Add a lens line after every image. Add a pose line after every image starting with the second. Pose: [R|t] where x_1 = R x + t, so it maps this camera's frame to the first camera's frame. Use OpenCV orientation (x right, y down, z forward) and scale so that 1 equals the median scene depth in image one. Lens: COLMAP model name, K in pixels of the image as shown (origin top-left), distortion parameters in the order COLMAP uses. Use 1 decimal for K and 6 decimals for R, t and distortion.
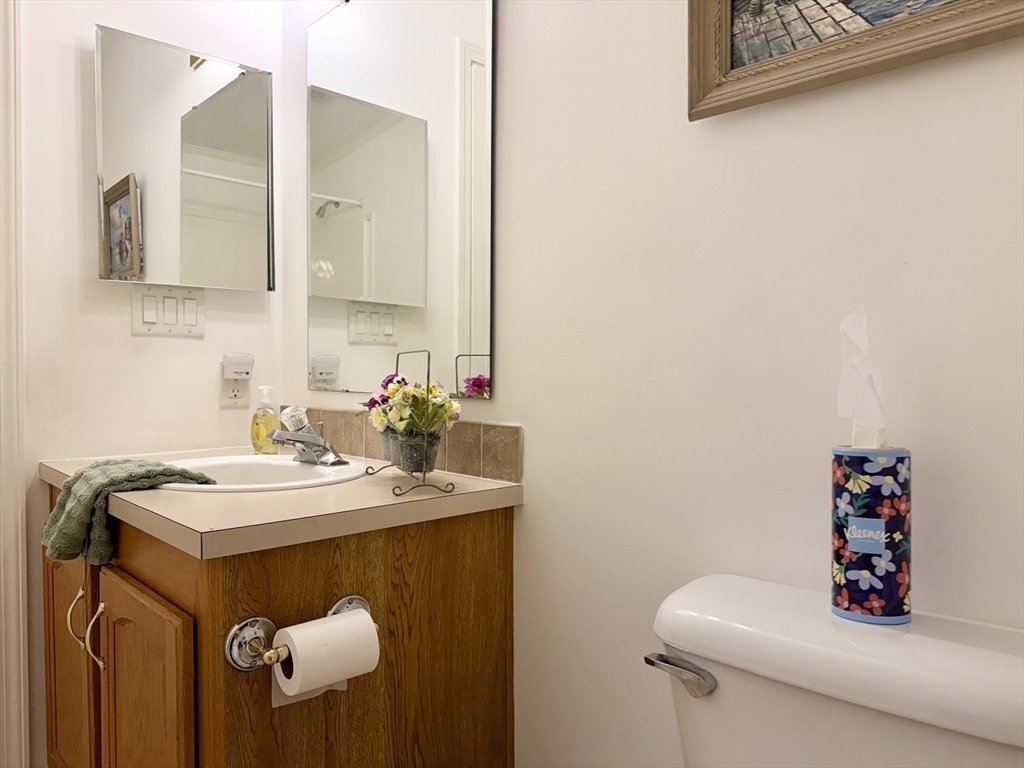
lens RADIAL K [[729.4, 0, 512.0], [0, 729.4, 384.0], [0, 0, 1]] dist [0.000156, 0.000088]
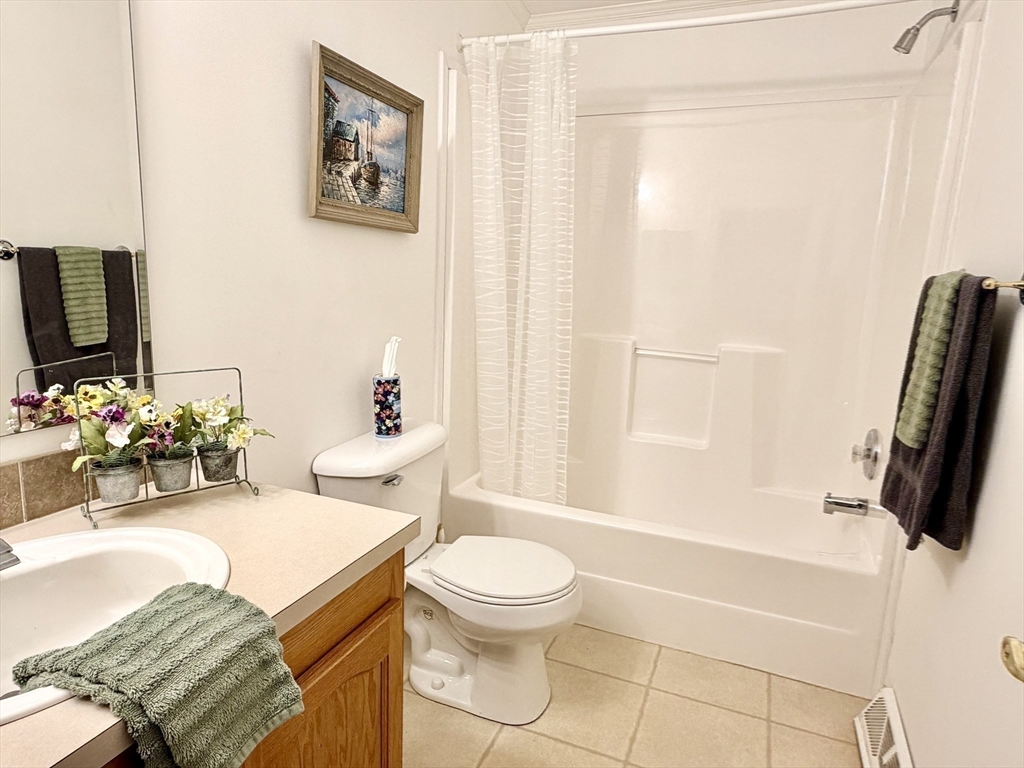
lens RADIAL K [[620.9, 0, 512.0], [0, 620.9, 384.0], [0, 0, 1]] dist [-0.002874, -0.000697]
pose [[-0.402893, -0.180926, 0.897186, -1.733500], [-0.020443, 0.981801, 0.188809, -0.320395], [-0.915019, 0.057728, -0.399260, 1.468719]]
